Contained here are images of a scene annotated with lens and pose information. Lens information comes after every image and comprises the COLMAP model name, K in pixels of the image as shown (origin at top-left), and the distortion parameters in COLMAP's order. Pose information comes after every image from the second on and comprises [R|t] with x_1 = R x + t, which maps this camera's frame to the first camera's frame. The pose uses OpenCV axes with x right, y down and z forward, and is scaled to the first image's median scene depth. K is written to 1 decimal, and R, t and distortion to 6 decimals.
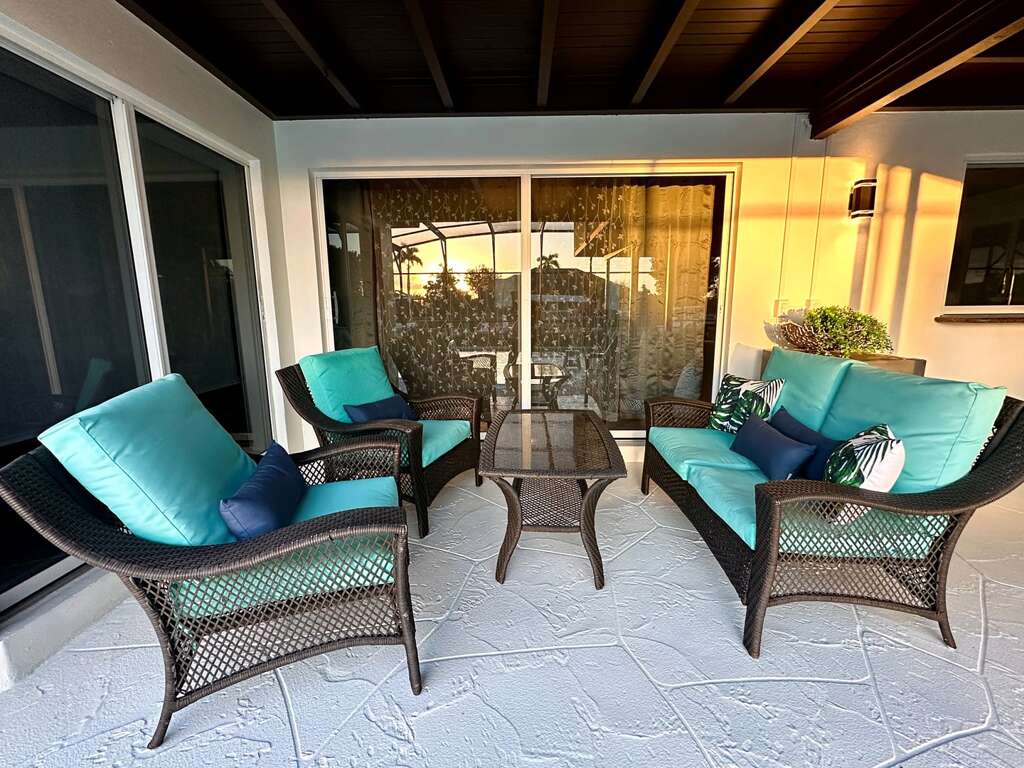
lens RADIAL K [[442.5, 0, 511.2], [0, 442.5, 377.4], [0, 0, 1]] dist [0.000071, 0.000905]
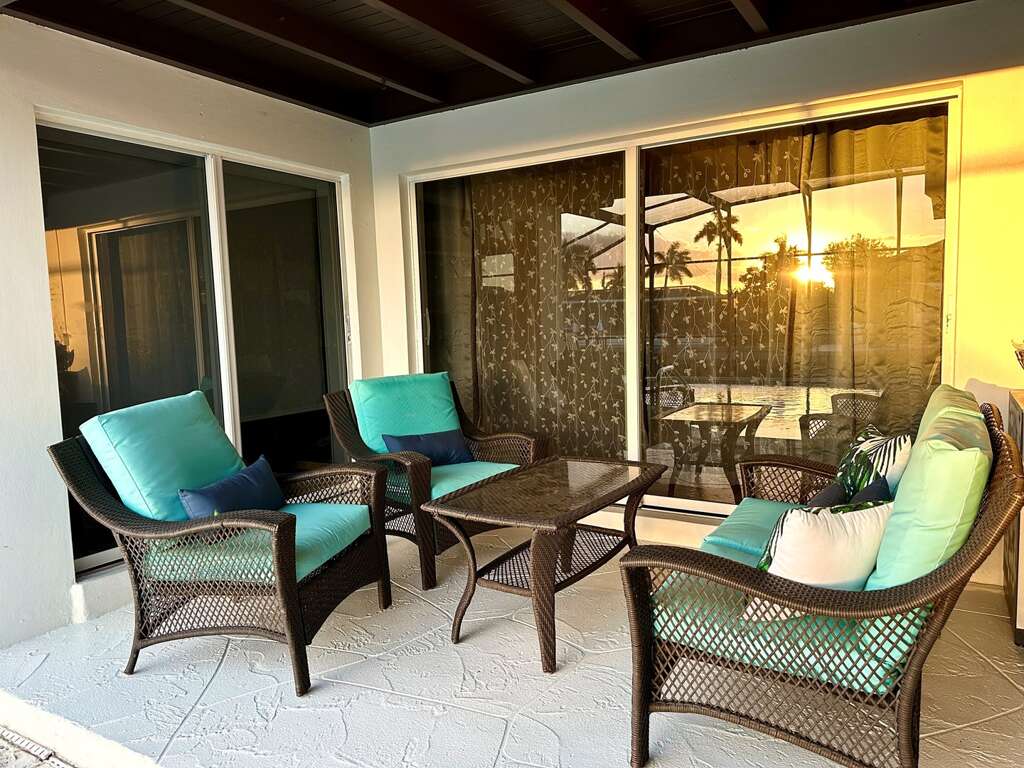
lens RADIAL K [[717.6, 0, 513.8], [0, 717.6, 390.0], [0, 0, 1]] dist [0.024890, -0.015853]
pose [[0.867697, 0.032121, -0.496054, 0.592547], [-0.056502, 0.997816, -0.034222, 0.006069], [0.493871, 0.057722, 0.867617, -0.164033]]
